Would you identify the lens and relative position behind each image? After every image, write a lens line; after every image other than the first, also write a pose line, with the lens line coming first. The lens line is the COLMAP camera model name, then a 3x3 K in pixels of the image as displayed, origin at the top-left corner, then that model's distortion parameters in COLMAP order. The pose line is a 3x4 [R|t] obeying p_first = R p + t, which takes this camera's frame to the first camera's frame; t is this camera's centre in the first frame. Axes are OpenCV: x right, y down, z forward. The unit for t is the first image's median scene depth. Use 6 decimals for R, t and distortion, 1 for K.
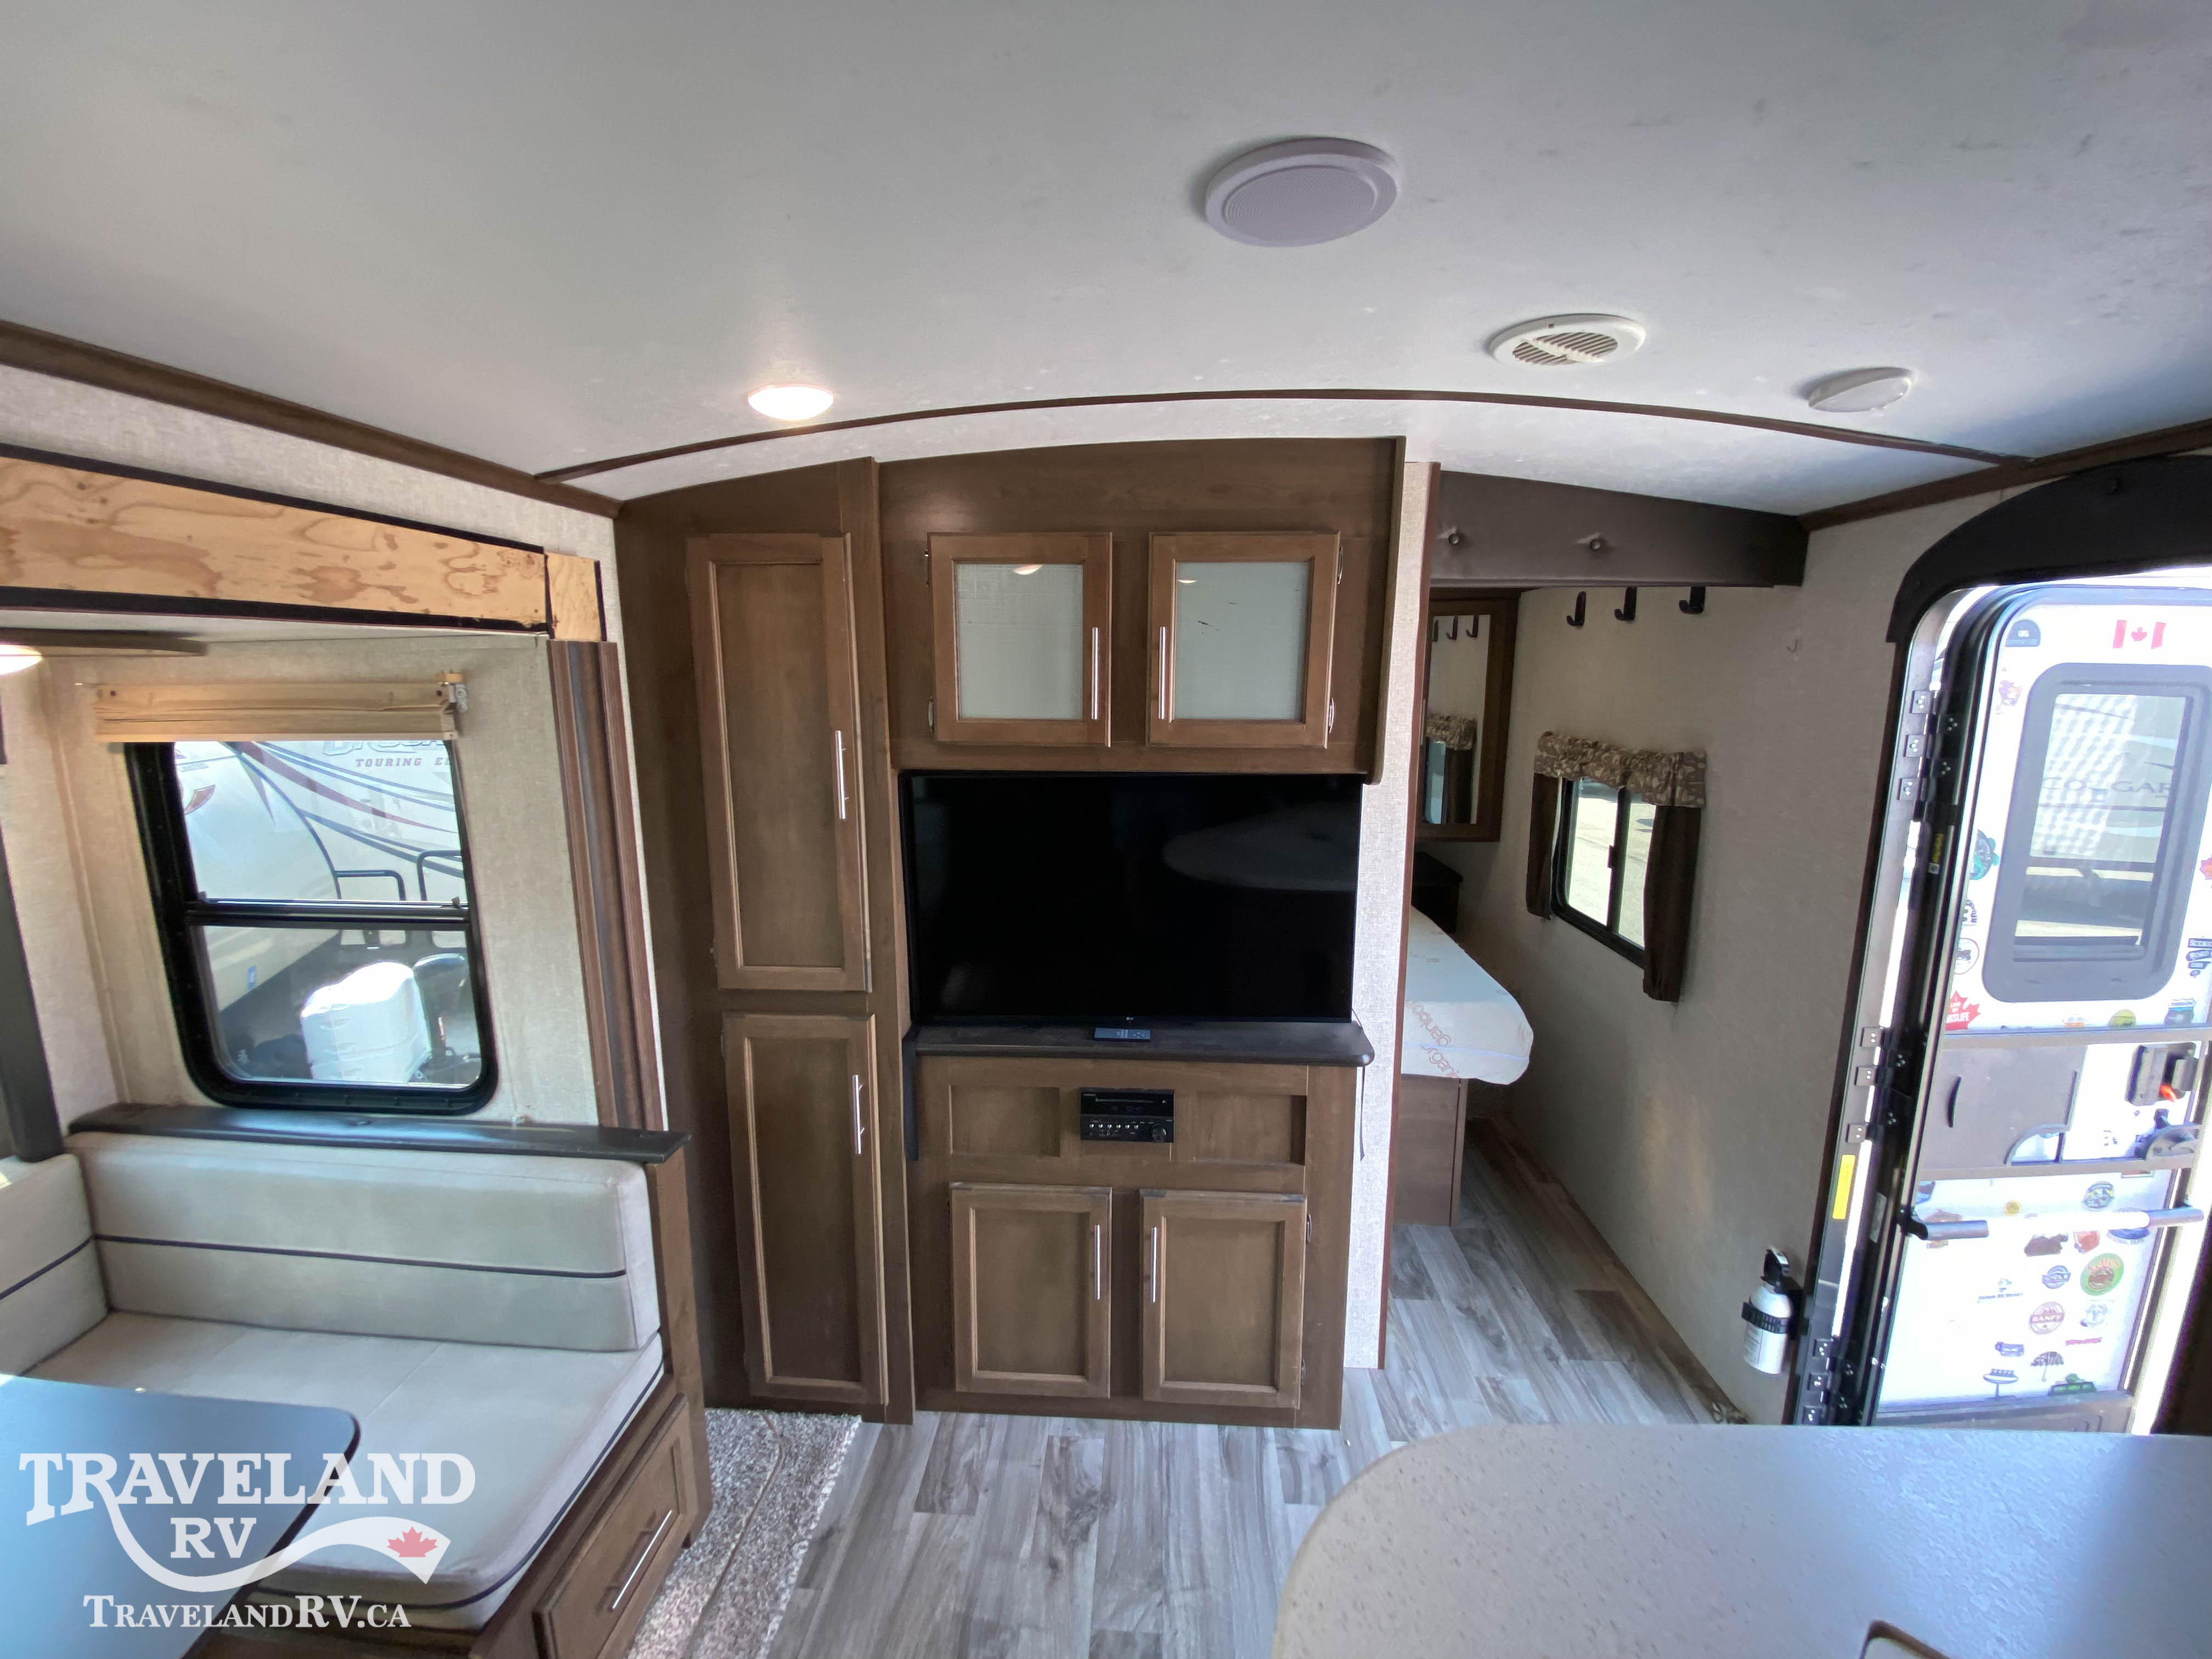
lens RADIAL K [[887.5, 0, 1096.6], [0, 887.5, 829.4], [0, 0, 1]] dist [0.023112, -0.023068]
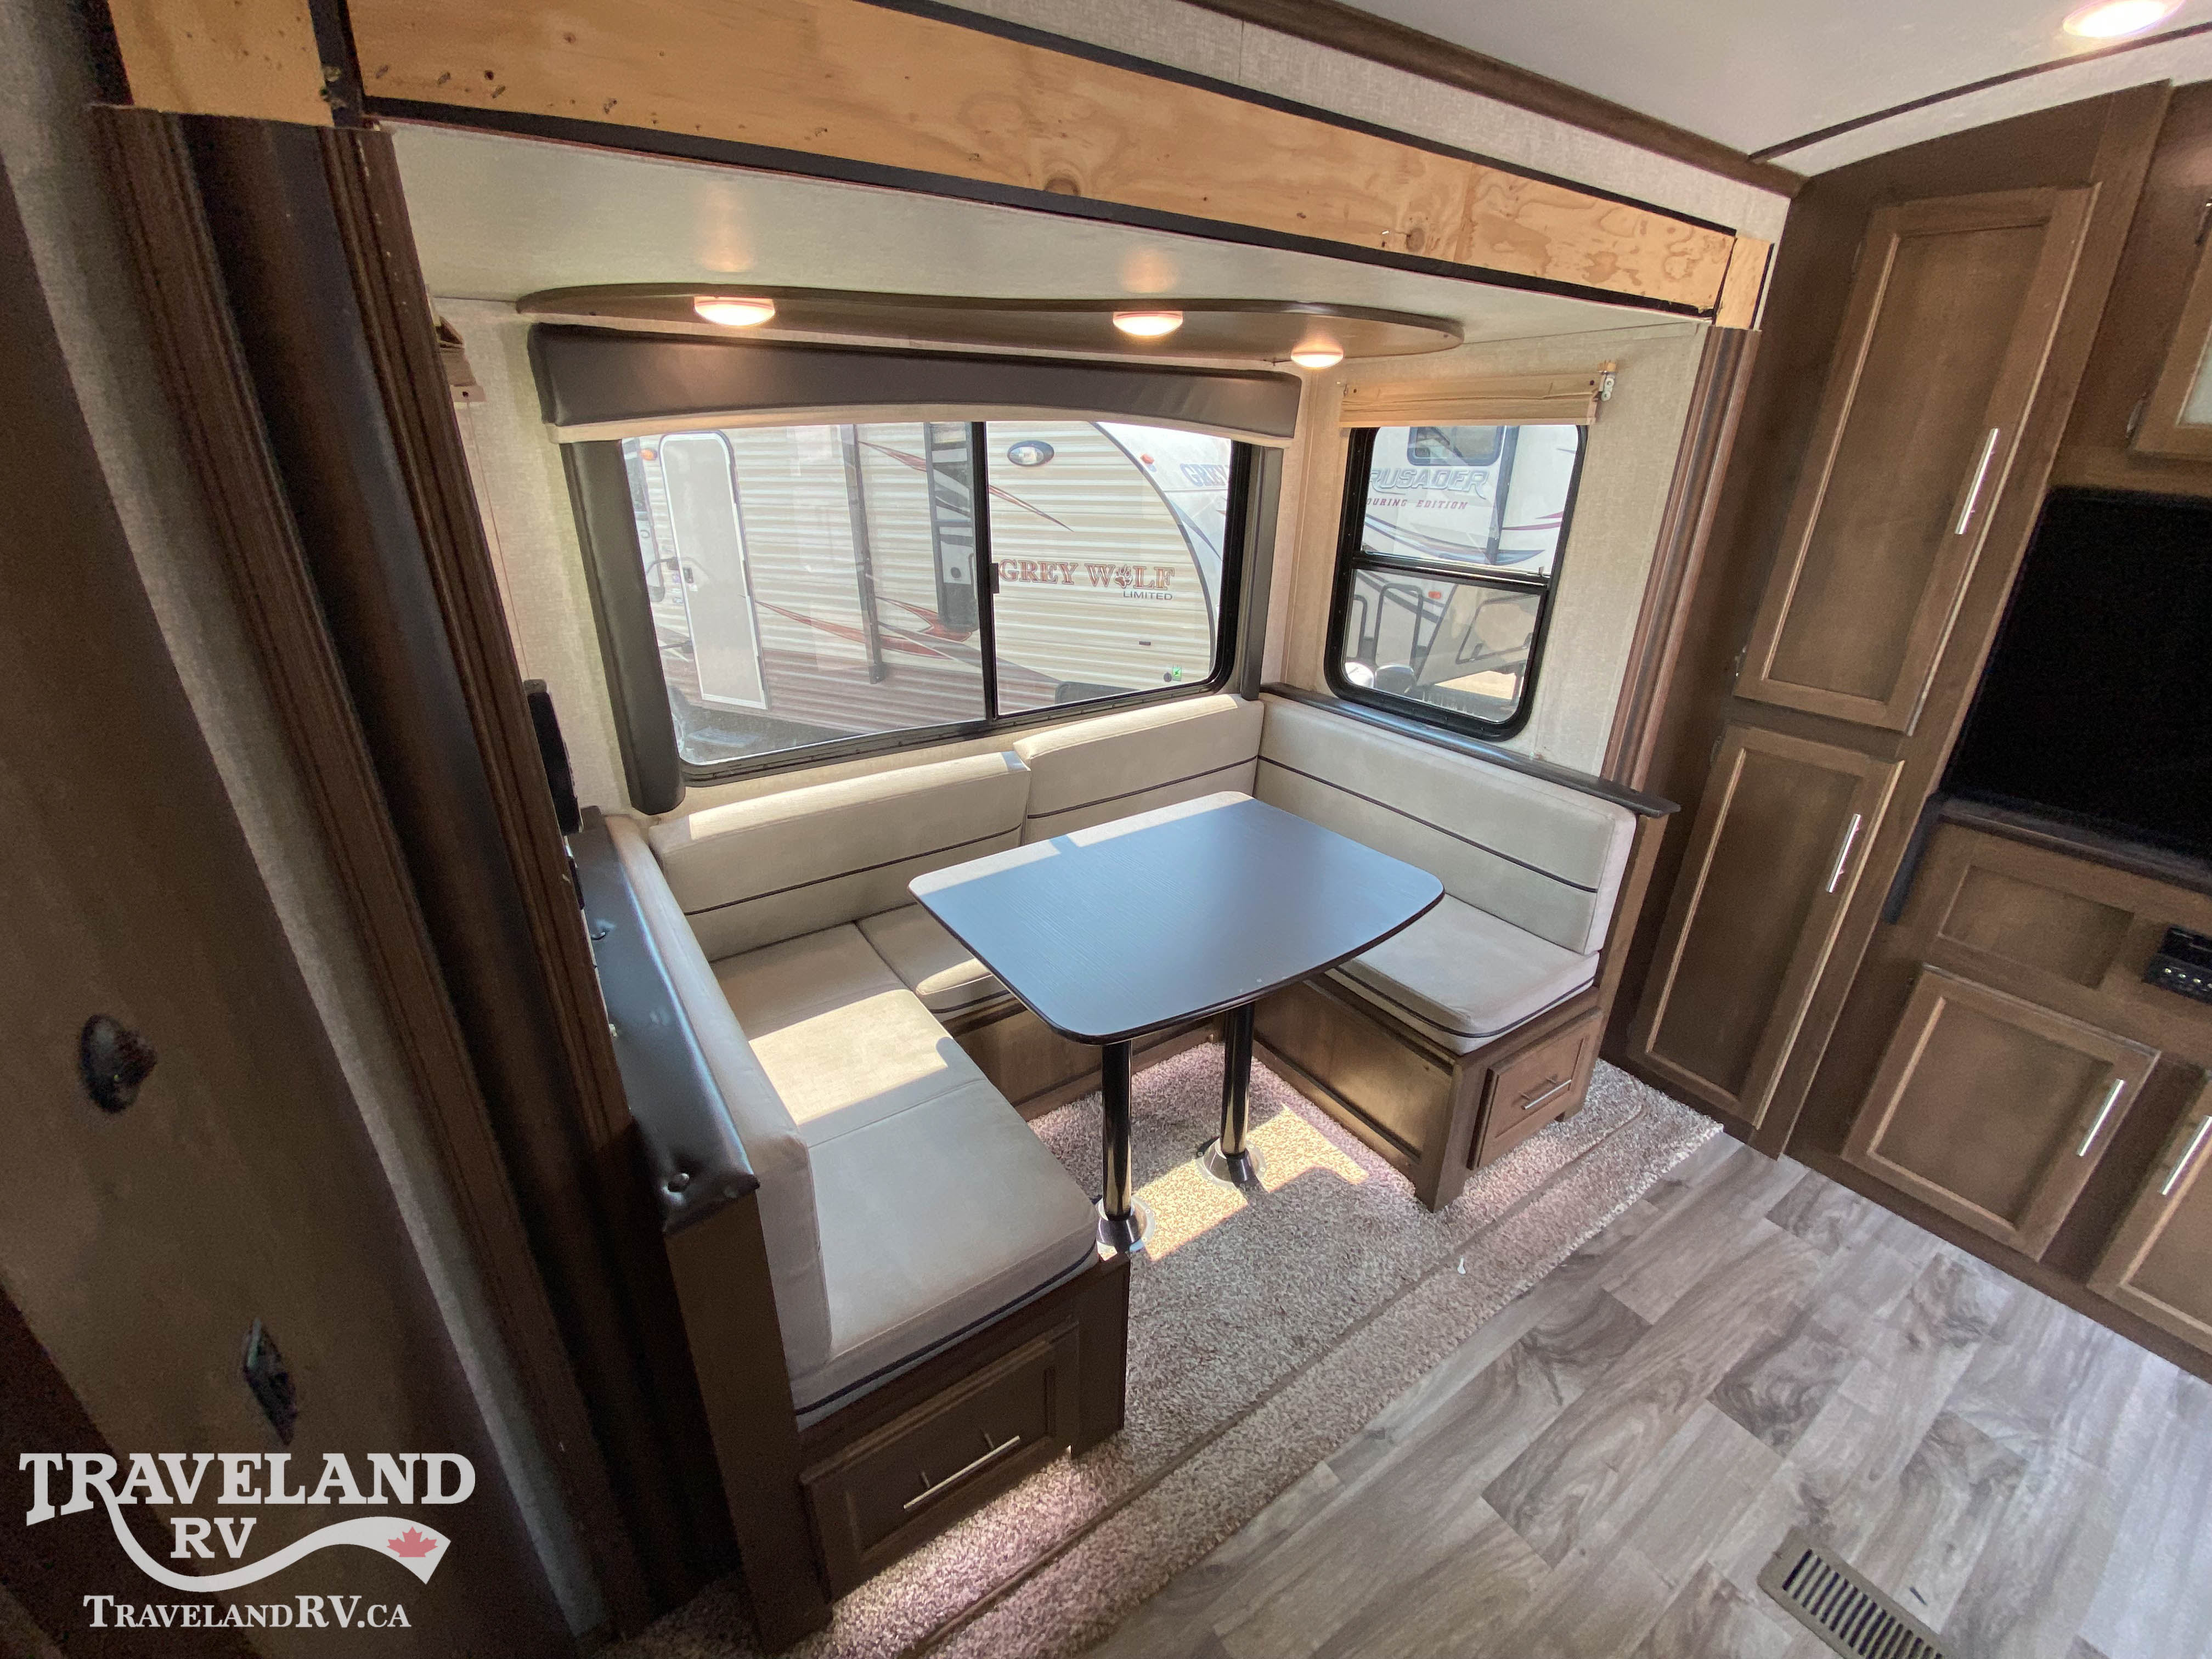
lens RADIAL K [[894.1, 0, 1106.0], [0, 894.1, 829.5], [0, 0, 1]] dist [0.019672, -0.020045]
pose [[0.615824, 0.323269, -0.718511, -0.070127], [-0.147917, 0.943172, 0.297570, 0.126321], [0.773874, -0.076971, 0.628645, -0.255181]]
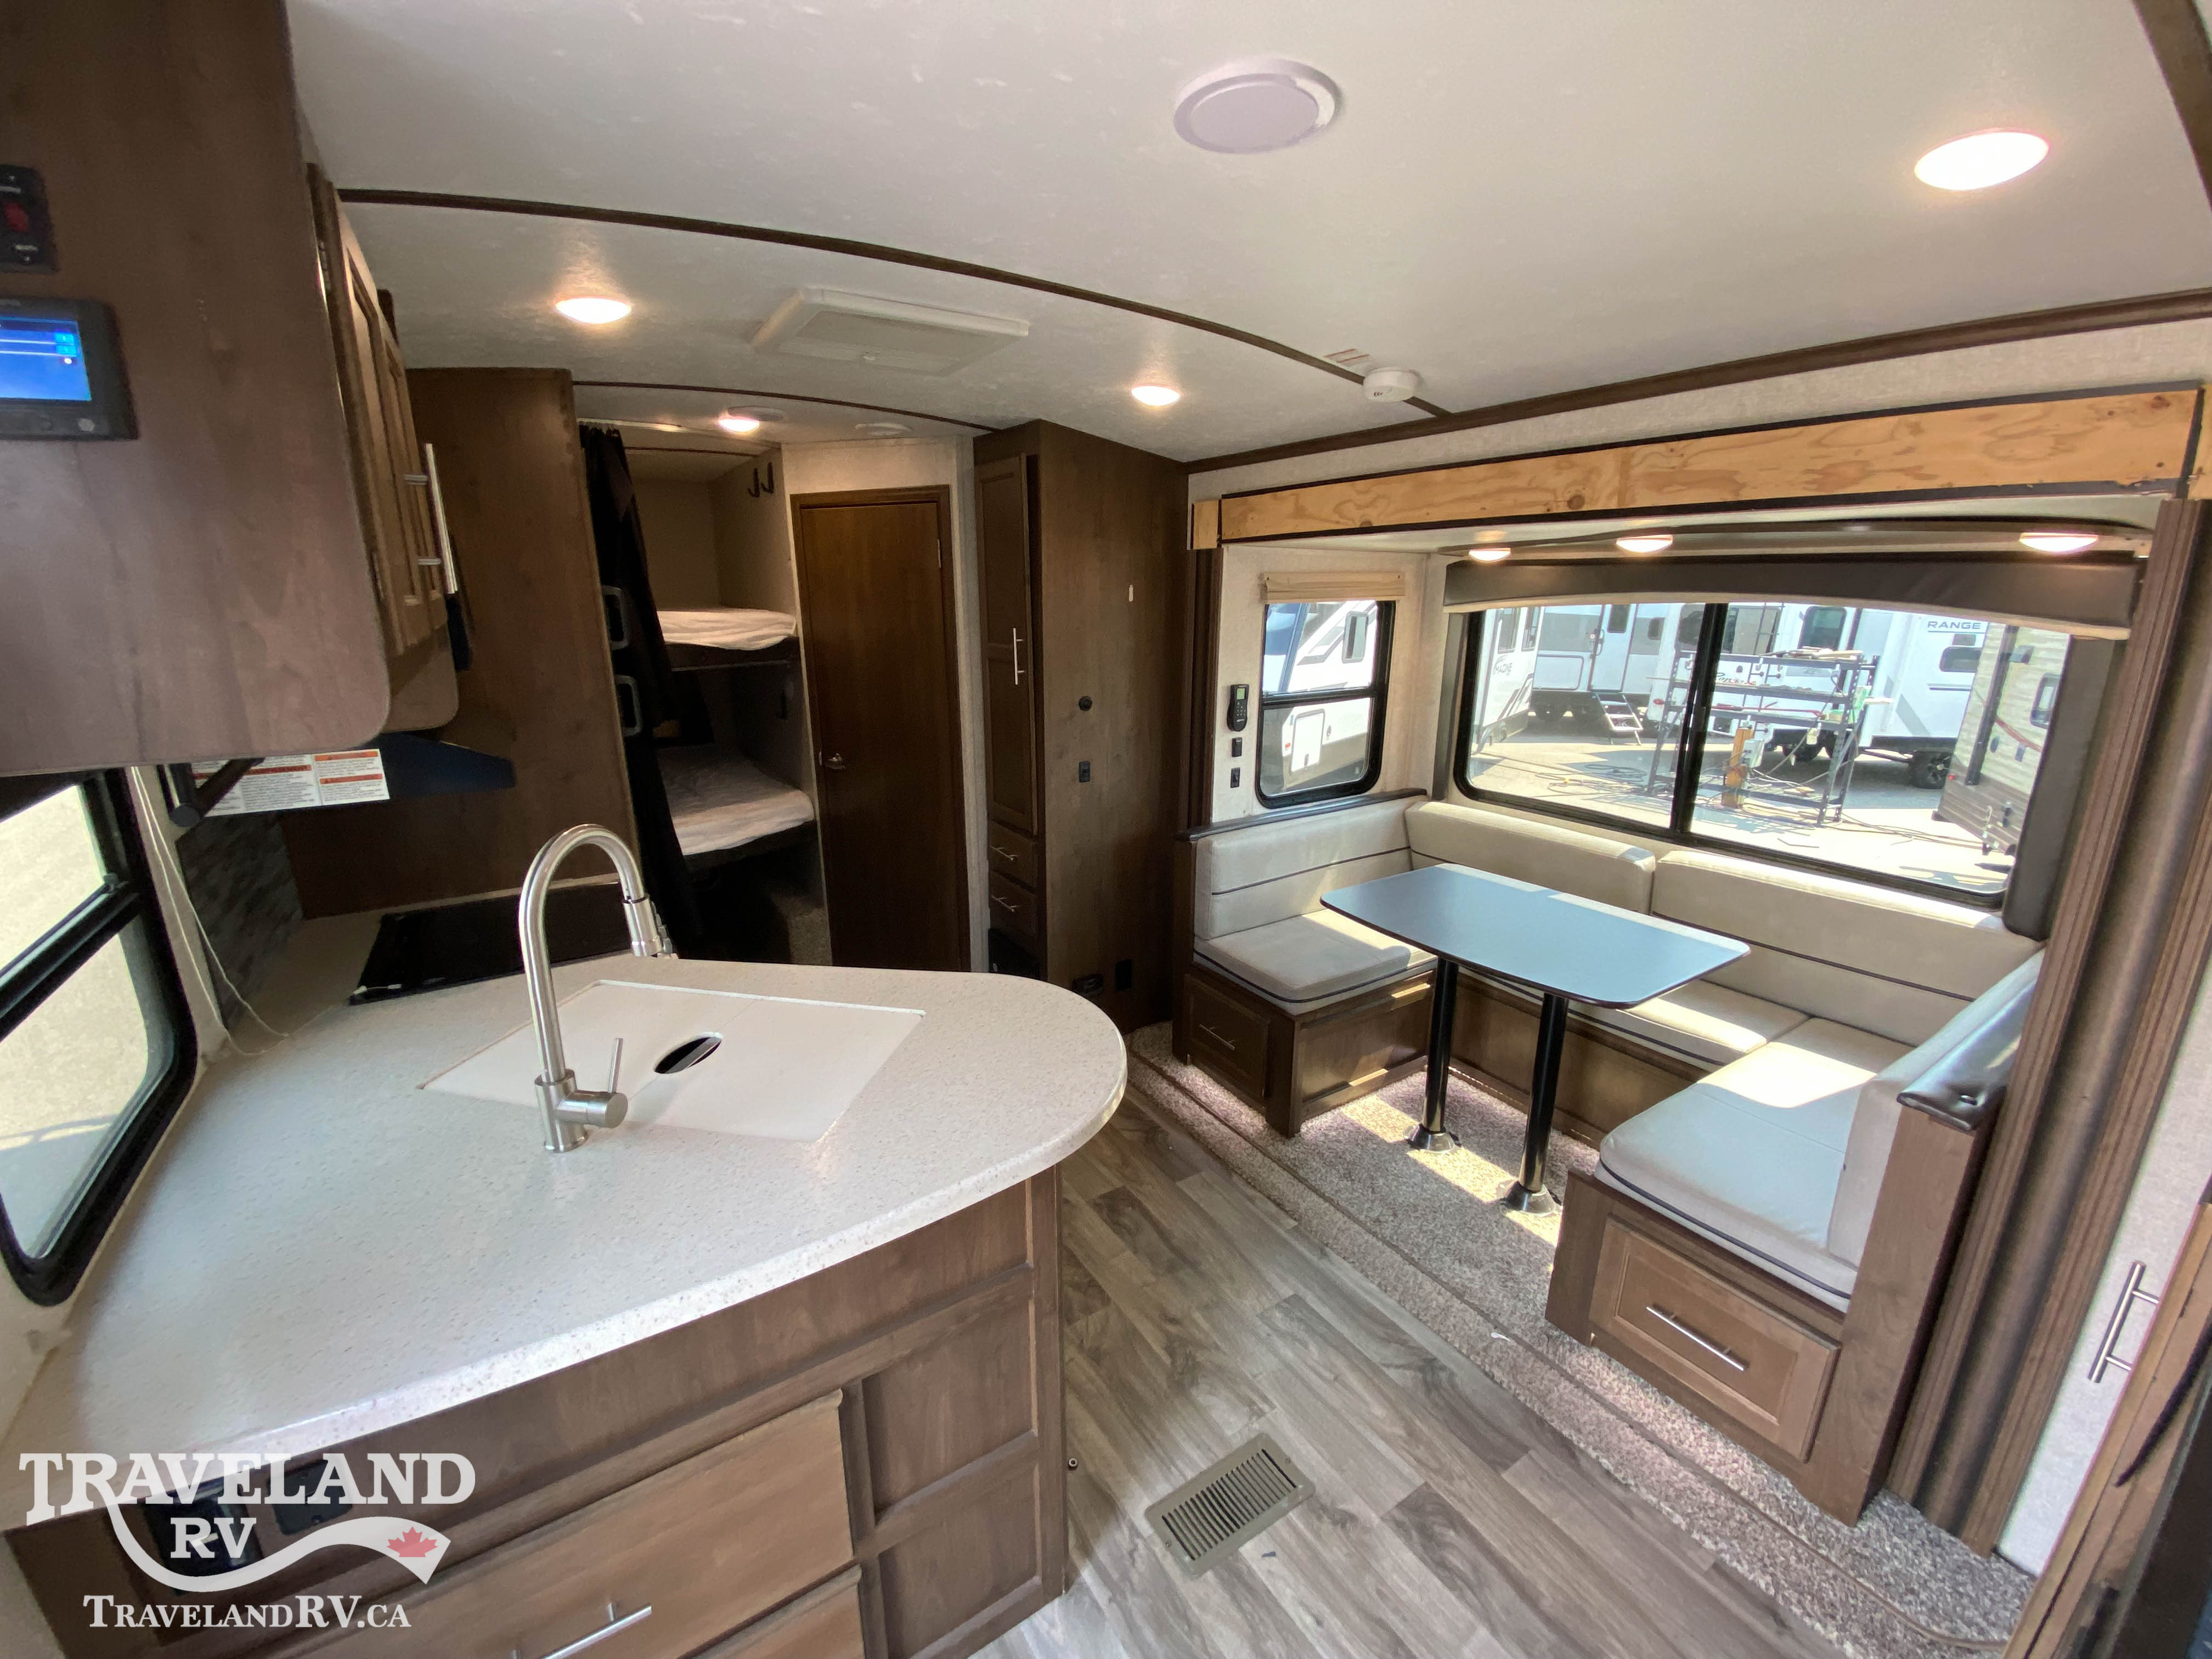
lens RADIAL K [[894.6, 0, 1093.6], [0, 894.6, 833.8], [0, 0, 1]] dist [-0.000246, -0.015194]
pose [[-0.807773, 0.157187, -0.568150, 0.545843], [-0.100502, 0.912962, 0.395474, -0.121711], [0.580863, 0.376554, -0.721669, 0.931559]]
